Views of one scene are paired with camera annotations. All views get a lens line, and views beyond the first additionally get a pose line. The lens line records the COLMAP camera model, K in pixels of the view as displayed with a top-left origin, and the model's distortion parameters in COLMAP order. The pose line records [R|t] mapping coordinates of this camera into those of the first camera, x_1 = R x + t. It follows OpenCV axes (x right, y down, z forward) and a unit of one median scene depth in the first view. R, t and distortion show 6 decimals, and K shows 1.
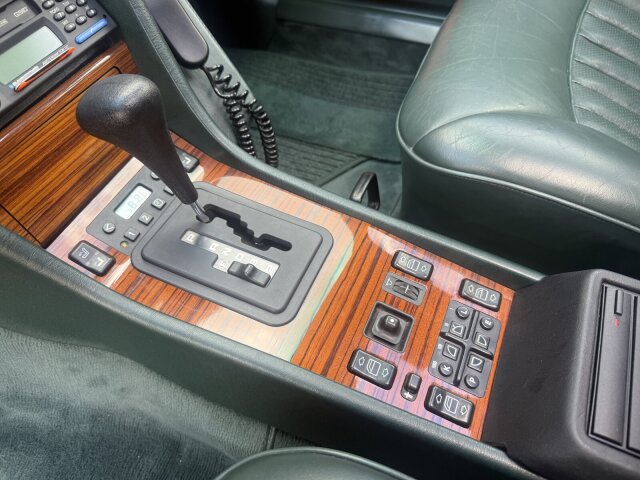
lens RADIAL K [[460.1, 0, 320.0], [0, 460.1, 240.0], [0, 0, 1]] dist [0.038809, -0.044455]
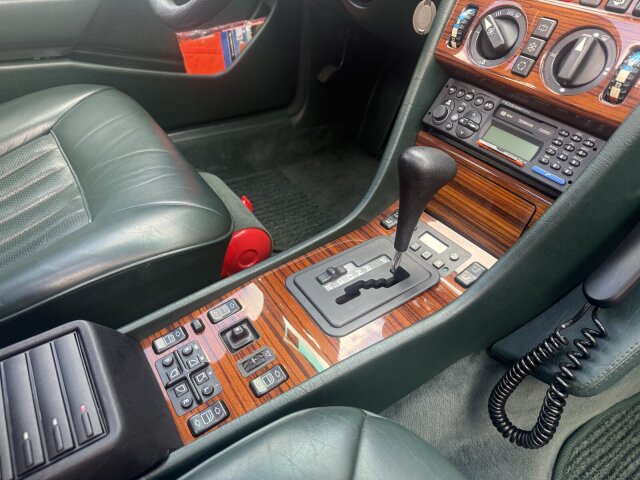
lens RADIAL K [[460.1, 0, 320.0], [0, 460.1, 240.0], [0, 0, 1]] dist [0.038809, -0.044455]
pose [[-0.536843, 0.540968, -0.647421, 0.687562], [-0.676062, 0.183234, 0.713698, -0.889173], [0.504718, 0.820840, 0.267360, 0.534996]]
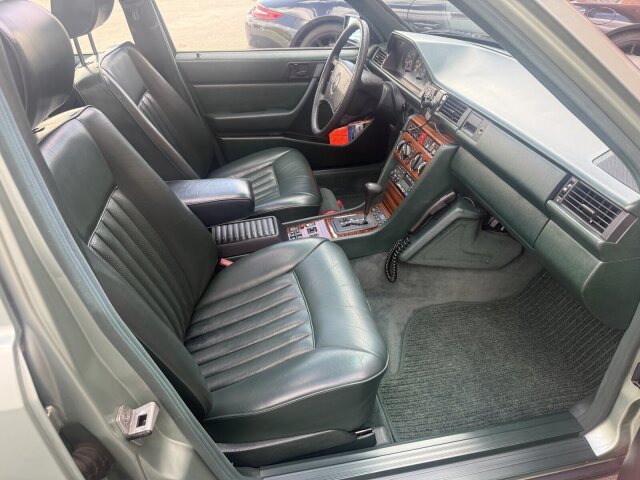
lens RADIAL K [[460.1, 0, 320.0], [0, 460.1, 240.0], [0, 0, 1]] dist [0.038809, -0.044455]
pose [[-0.809474, 0.380922, -0.446822, 2.015901], [-0.422416, 0.150751, 0.893778, -3.621929], [0.407818, 0.912235, 0.038879, 0.906791]]
